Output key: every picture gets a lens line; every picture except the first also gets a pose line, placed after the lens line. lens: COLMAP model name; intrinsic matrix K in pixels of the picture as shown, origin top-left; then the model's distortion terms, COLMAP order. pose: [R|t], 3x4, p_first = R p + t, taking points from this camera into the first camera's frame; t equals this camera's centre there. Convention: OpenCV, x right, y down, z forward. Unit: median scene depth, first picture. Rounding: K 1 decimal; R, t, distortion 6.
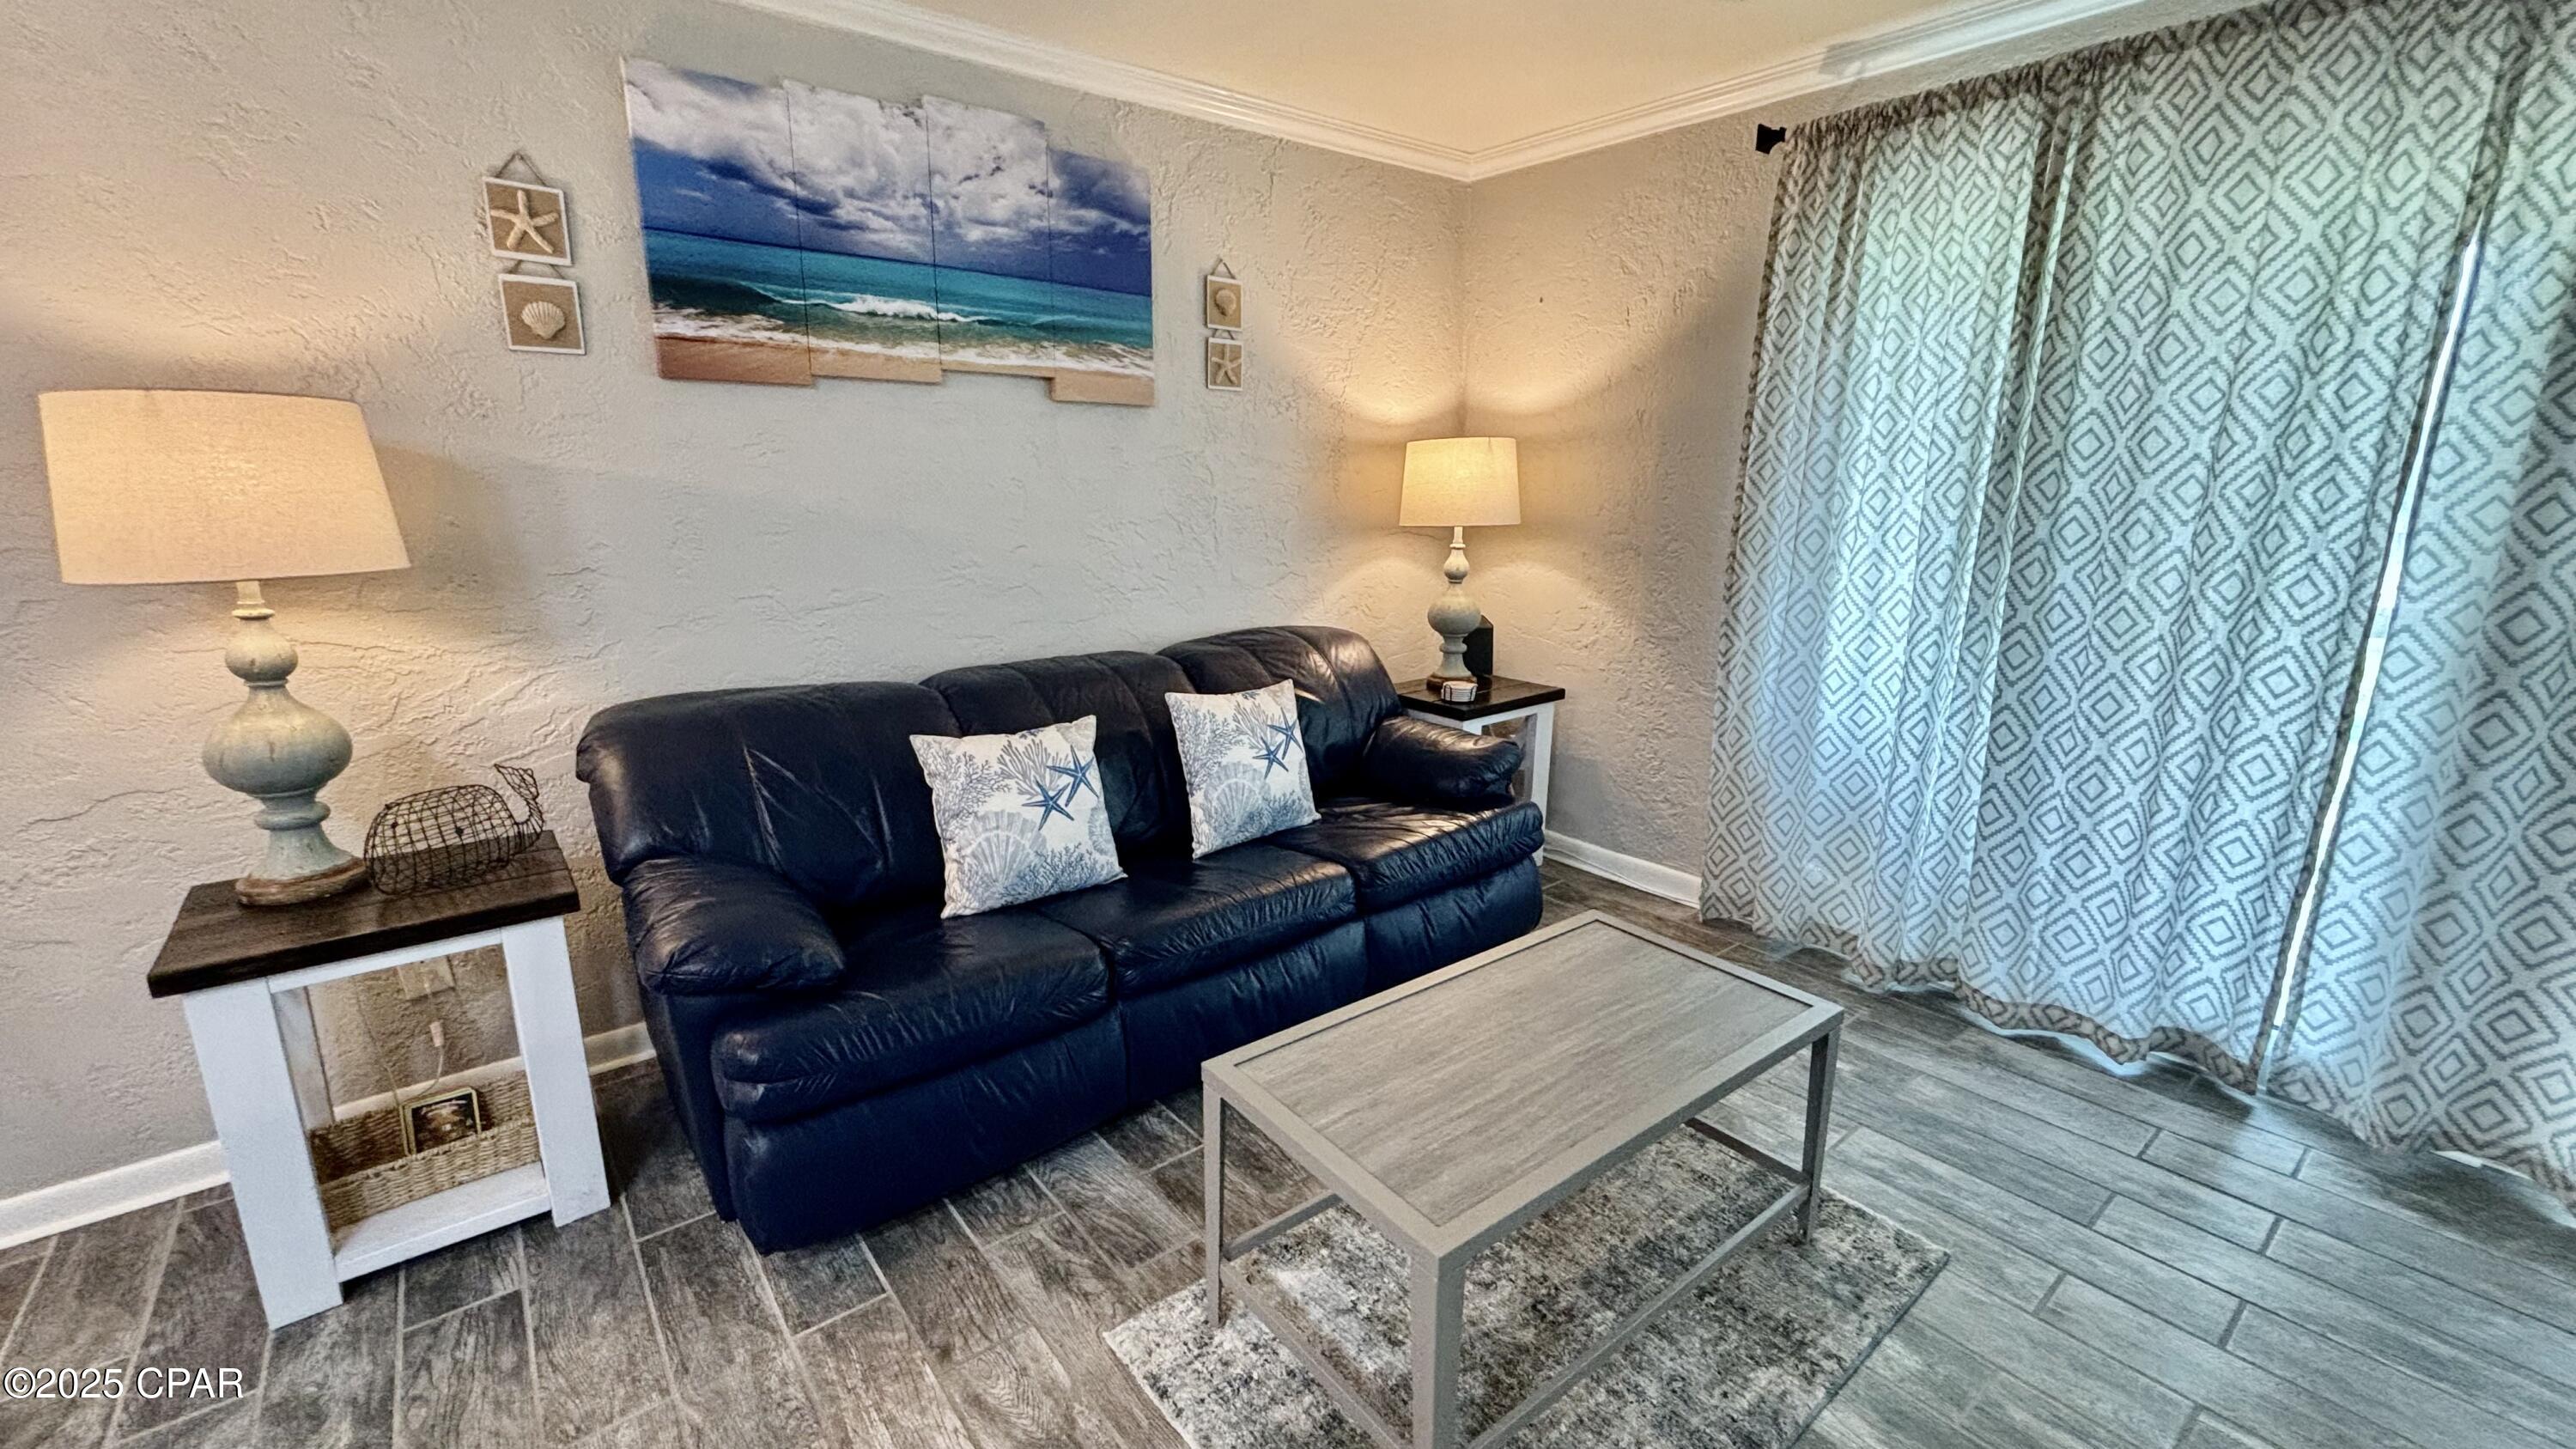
lens RADIAL K [[1040.7, 0, 1267.6], [0, 1040.7, 716.4], [0, 0, 1]] dist [0.007246, -0.005045]
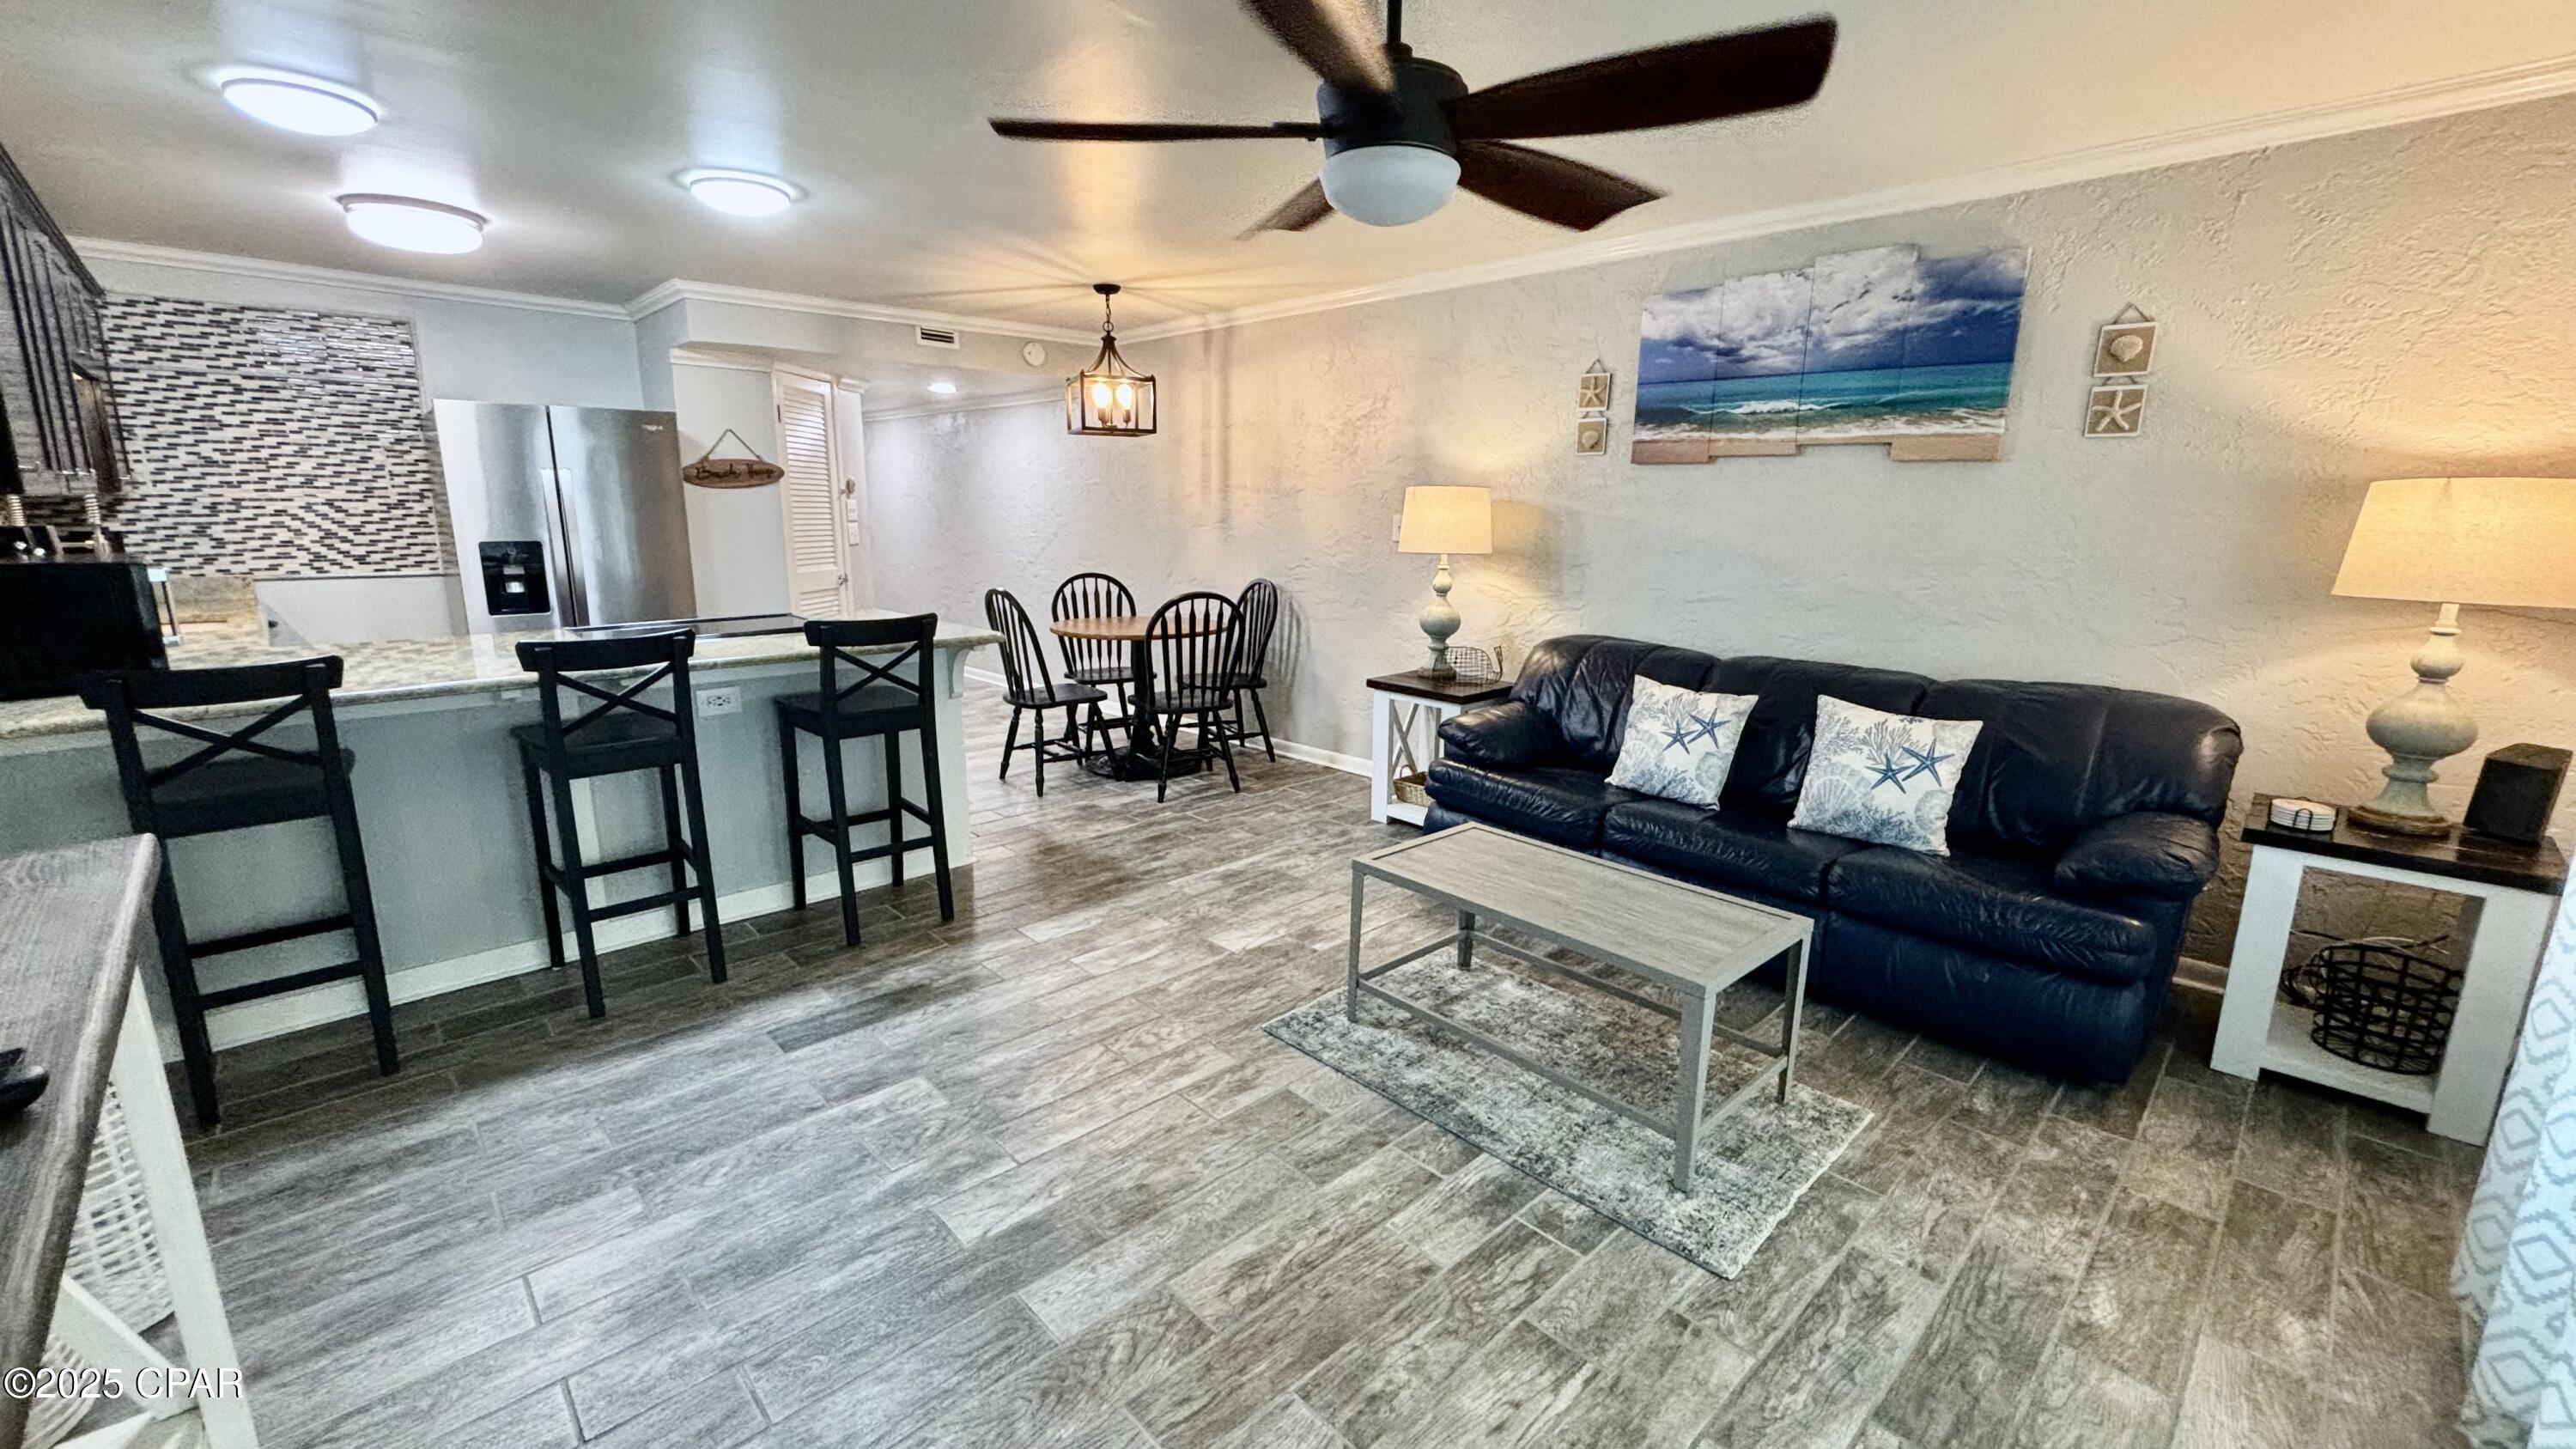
lens RADIAL K [[1040.7, 0, 1298.4], [0, 1040.7, 709.5], [0, 0, 1]] dist [0.007246, -0.005045]
pose [[0.104403, 0.196252, -0.974980, 1.080682], [-0.233765, 0.957714, 0.167745, -0.071342], [0.966672, 0.210403, 0.145865, 0.224624]]
